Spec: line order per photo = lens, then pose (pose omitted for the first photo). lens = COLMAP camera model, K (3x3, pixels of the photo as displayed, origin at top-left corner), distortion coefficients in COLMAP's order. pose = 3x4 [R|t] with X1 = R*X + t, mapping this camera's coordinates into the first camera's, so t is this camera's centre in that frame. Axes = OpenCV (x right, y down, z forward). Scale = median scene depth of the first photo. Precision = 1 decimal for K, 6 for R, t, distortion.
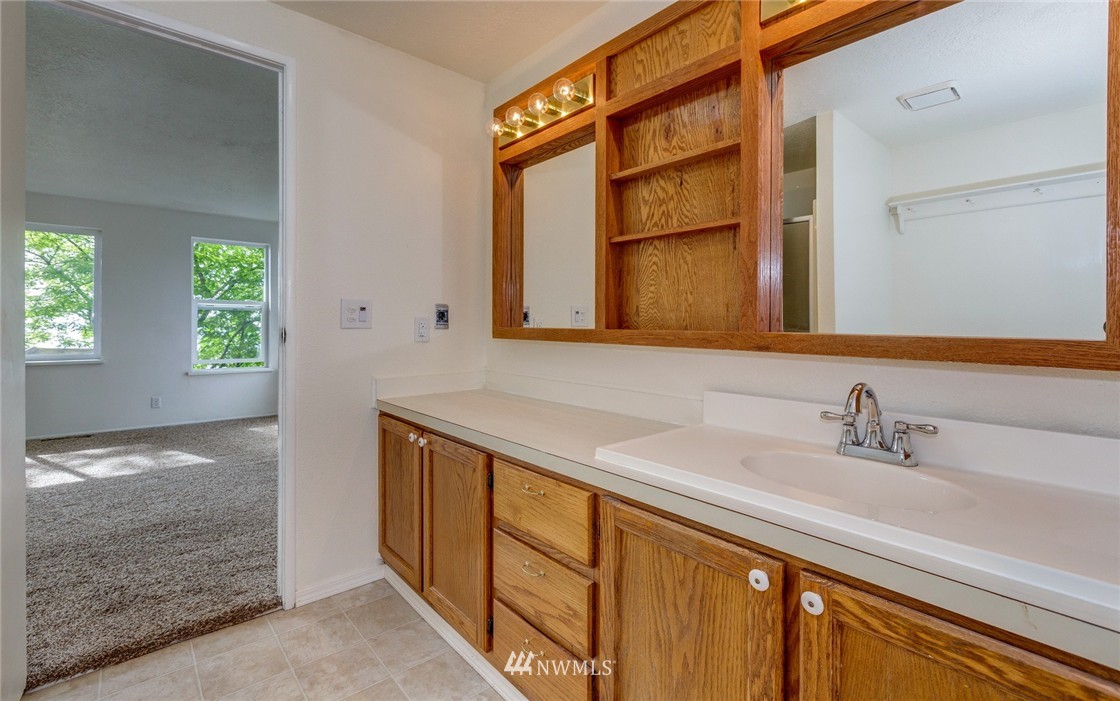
lens RADIAL K [[486.3, 0, 563.4], [0, 486.3, 335.0], [0, 0, 1]] dist [-0.001190, 0.000128]
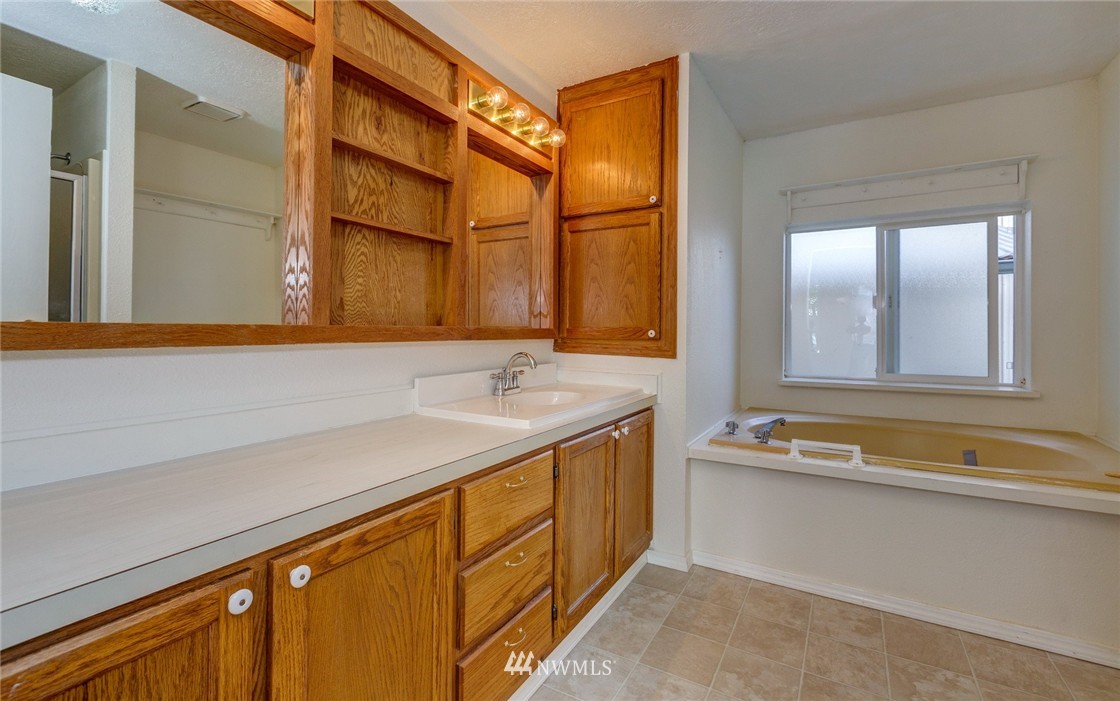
lens RADIAL K [[492.9, 0, 556.1], [0, 492.9, 323.0], [0, 0, 1]] dist [-0.009058, 0.000368]
pose [[-0.296825, -0.010252, 0.954877, -0.836854], [-0.001458, 0.999946, 0.010283, -0.025941], [-0.954931, 0.001660, -0.296824, 0.949267]]
